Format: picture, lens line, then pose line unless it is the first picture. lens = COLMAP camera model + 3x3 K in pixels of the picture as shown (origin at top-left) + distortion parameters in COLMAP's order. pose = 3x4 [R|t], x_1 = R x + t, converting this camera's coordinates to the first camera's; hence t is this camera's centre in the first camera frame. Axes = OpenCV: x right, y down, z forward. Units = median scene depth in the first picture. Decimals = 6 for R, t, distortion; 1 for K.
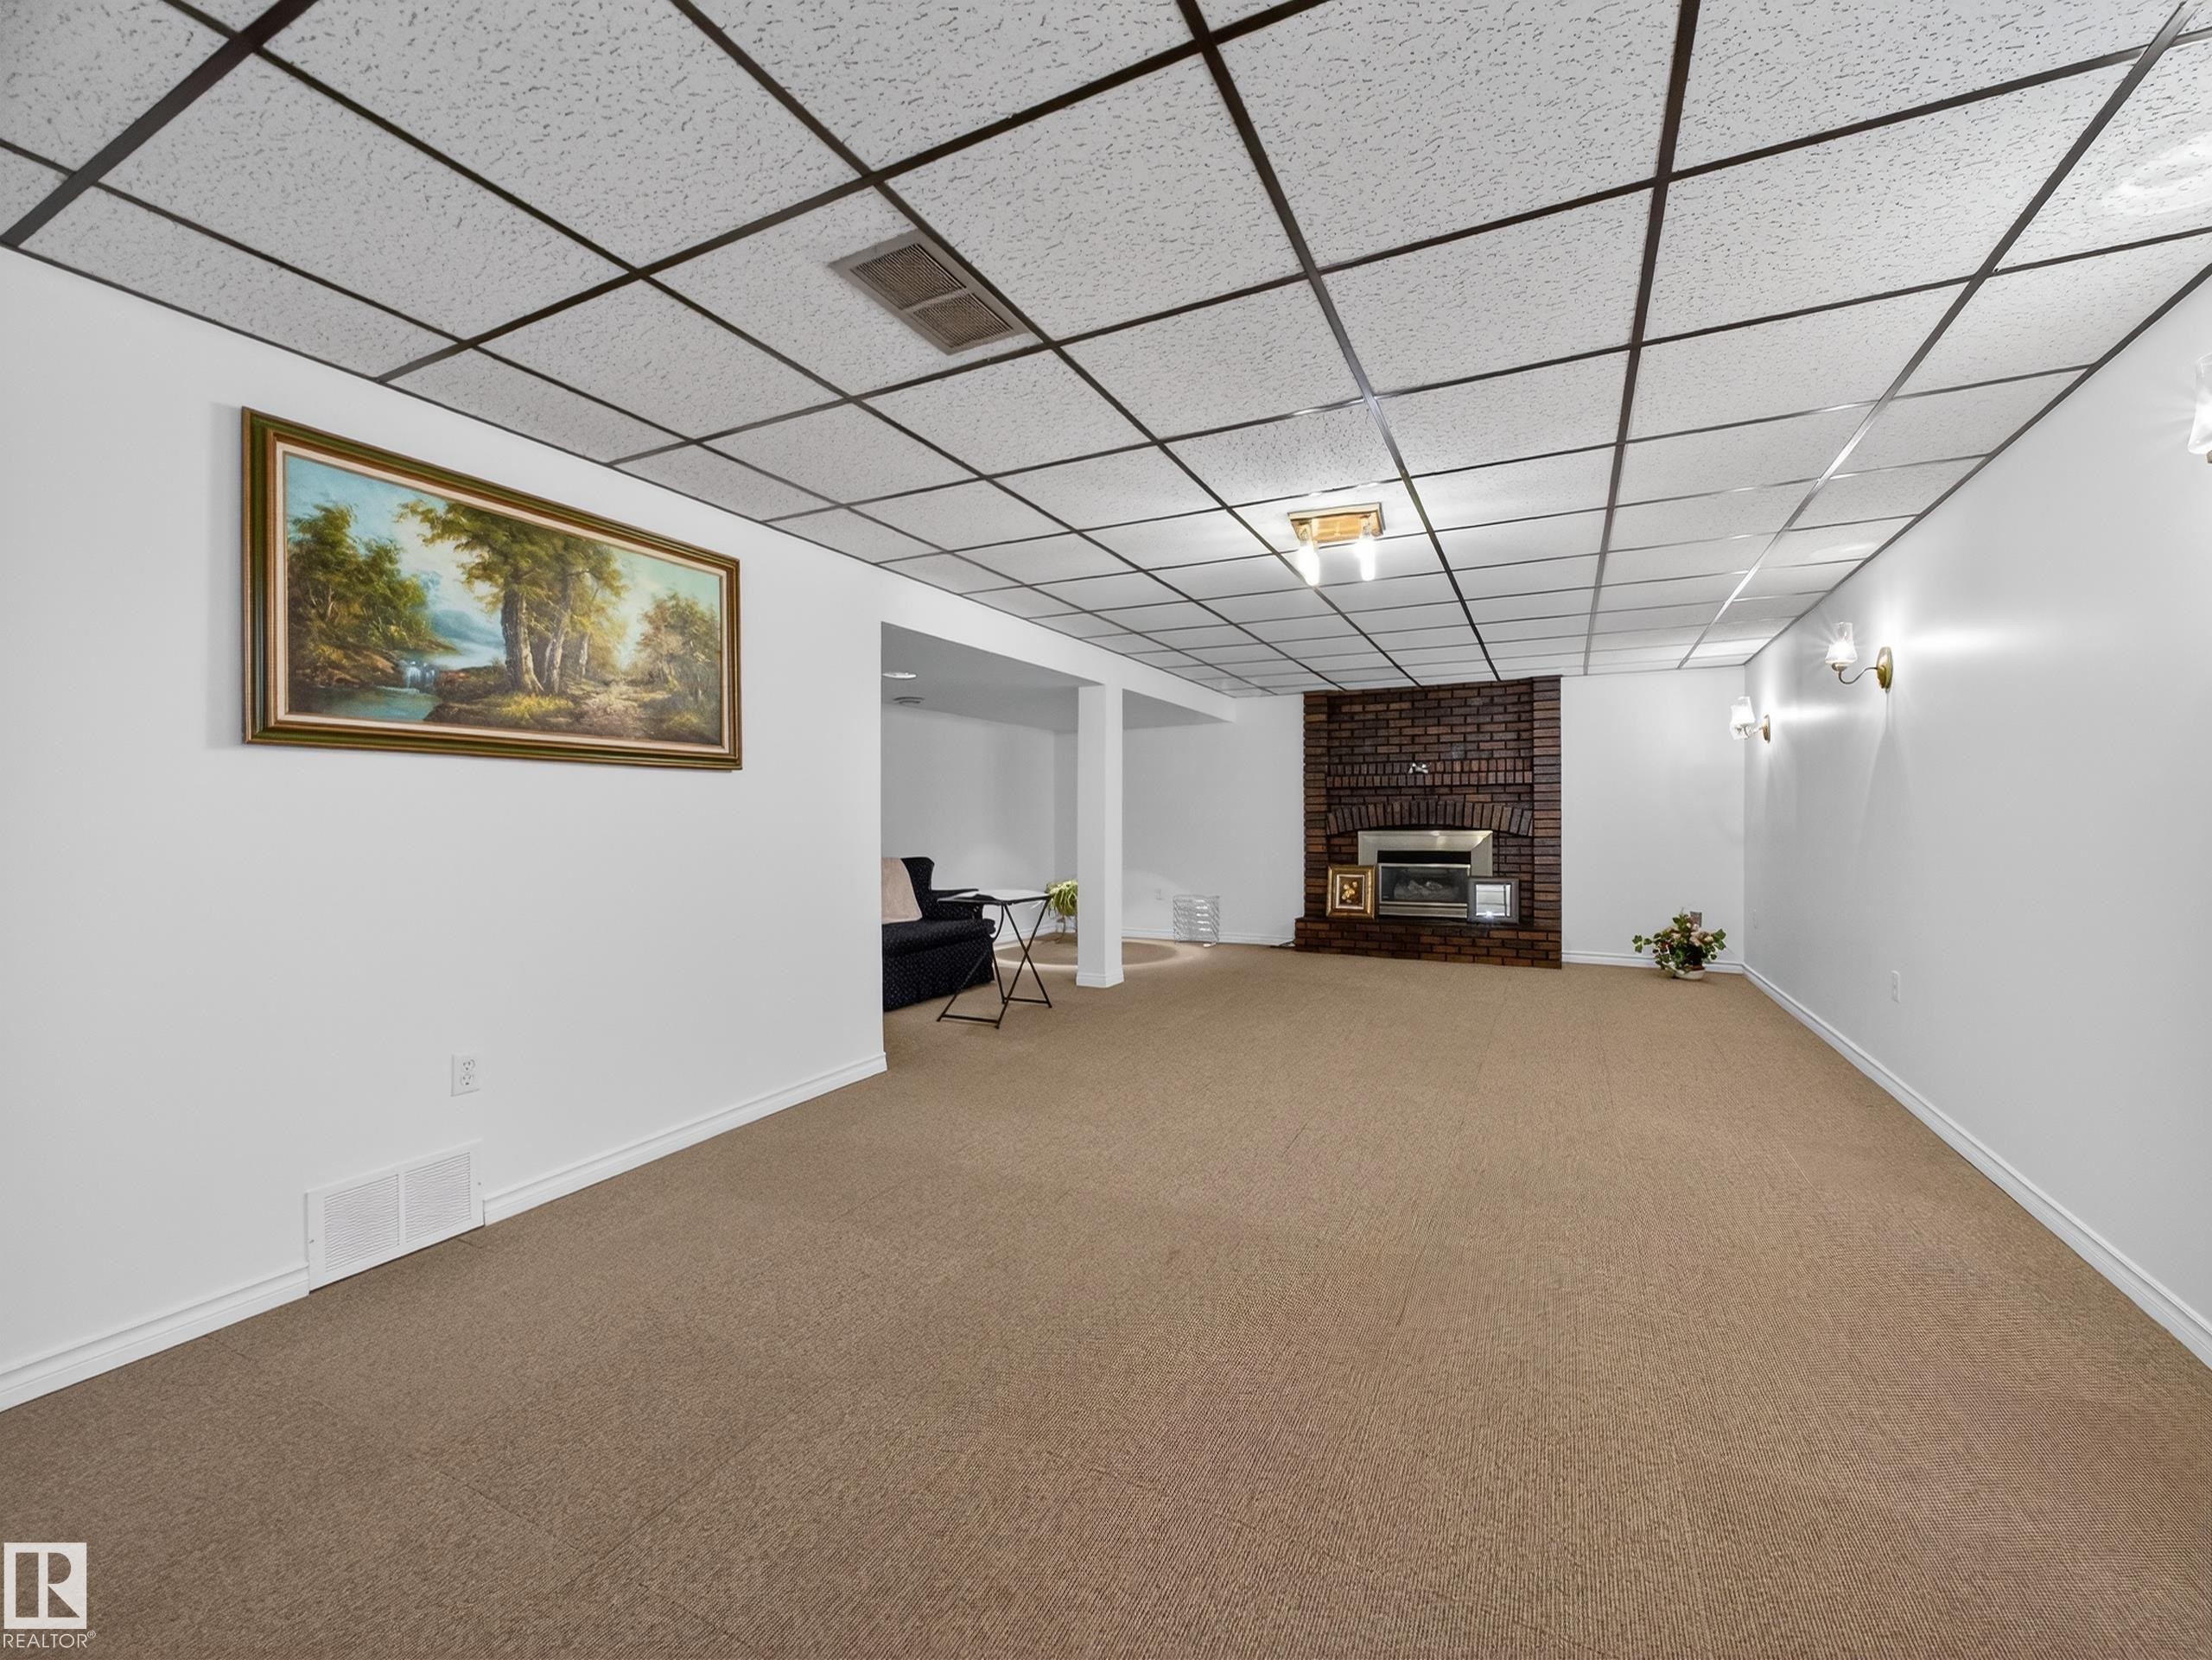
lens RADIAL K [[885.8, 0, 1108.8], [0, 885.8, 825.5], [0, 0, 1]] dist [-0.004581, -0.000480]
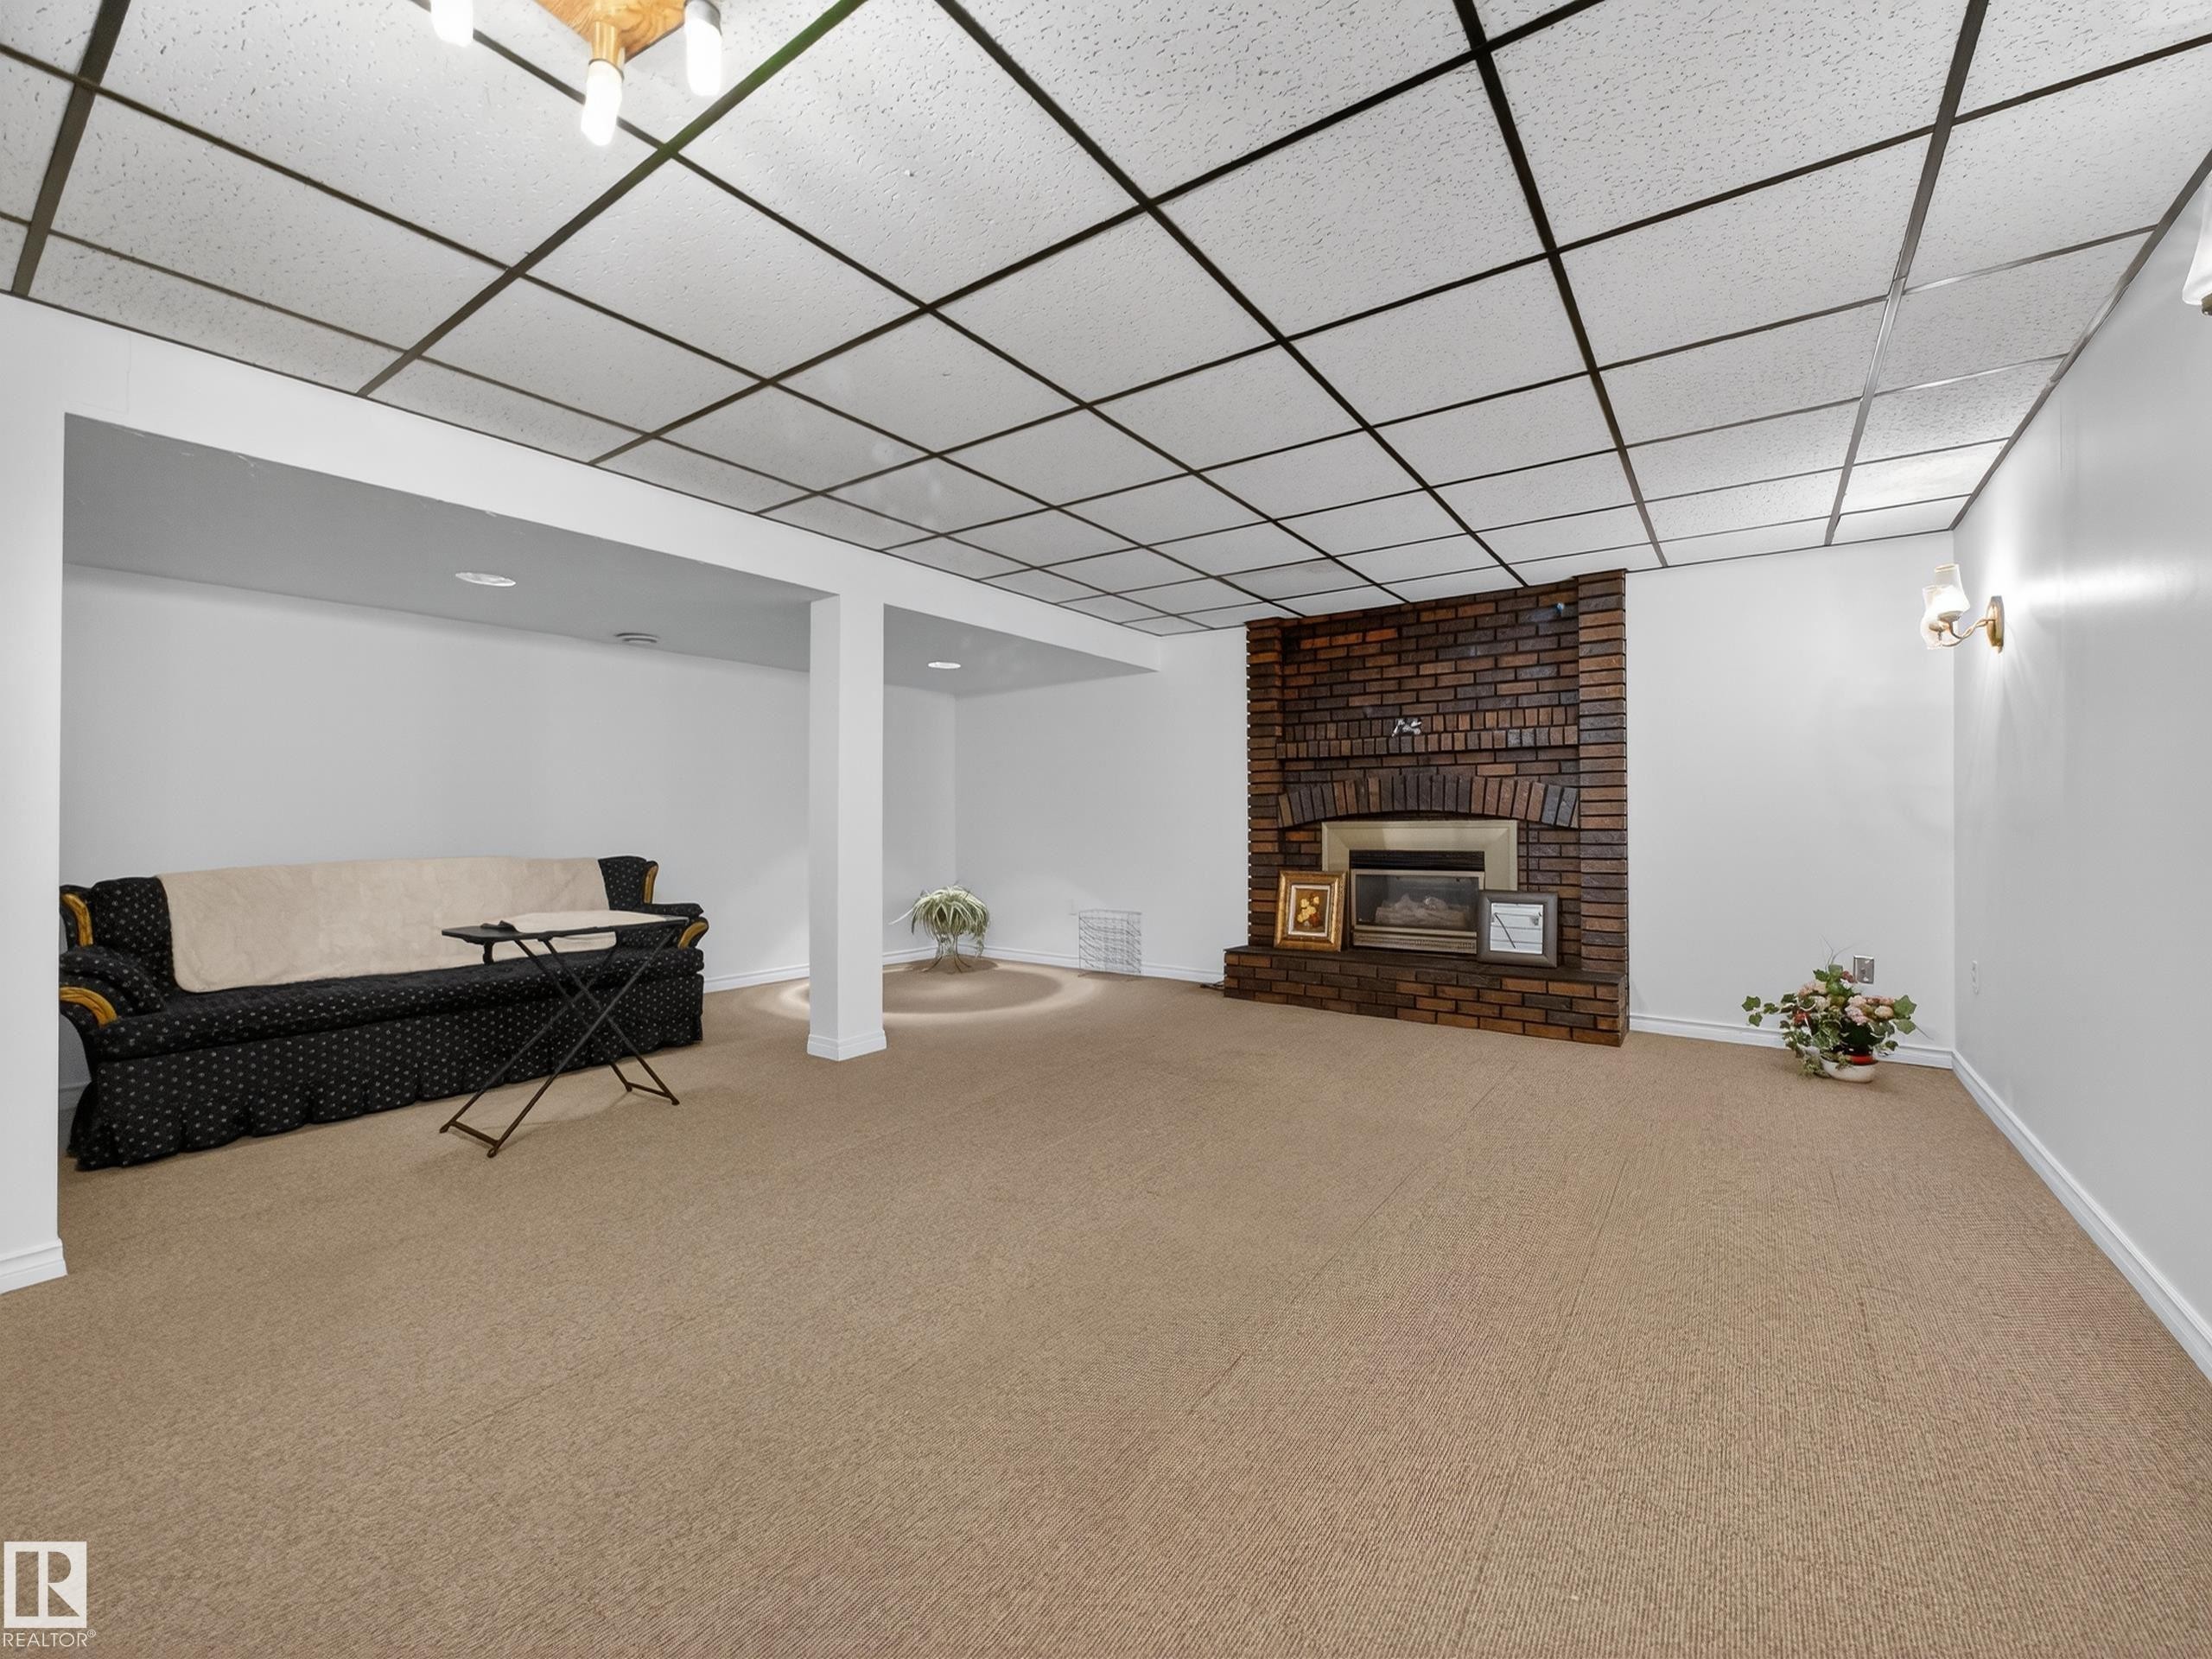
lens RADIAL K [[885.8, 0, 1120.0], [0, 885.8, 815.3], [0, 0, 1]] dist [-0.004581, -0.000480]
pose [[0.989116, -0.002396, -0.147116, 0.245867], [0.001458, 0.999978, -0.006479, 0.006137], [0.147128, 0.006194, 0.989098, 0.325680]]
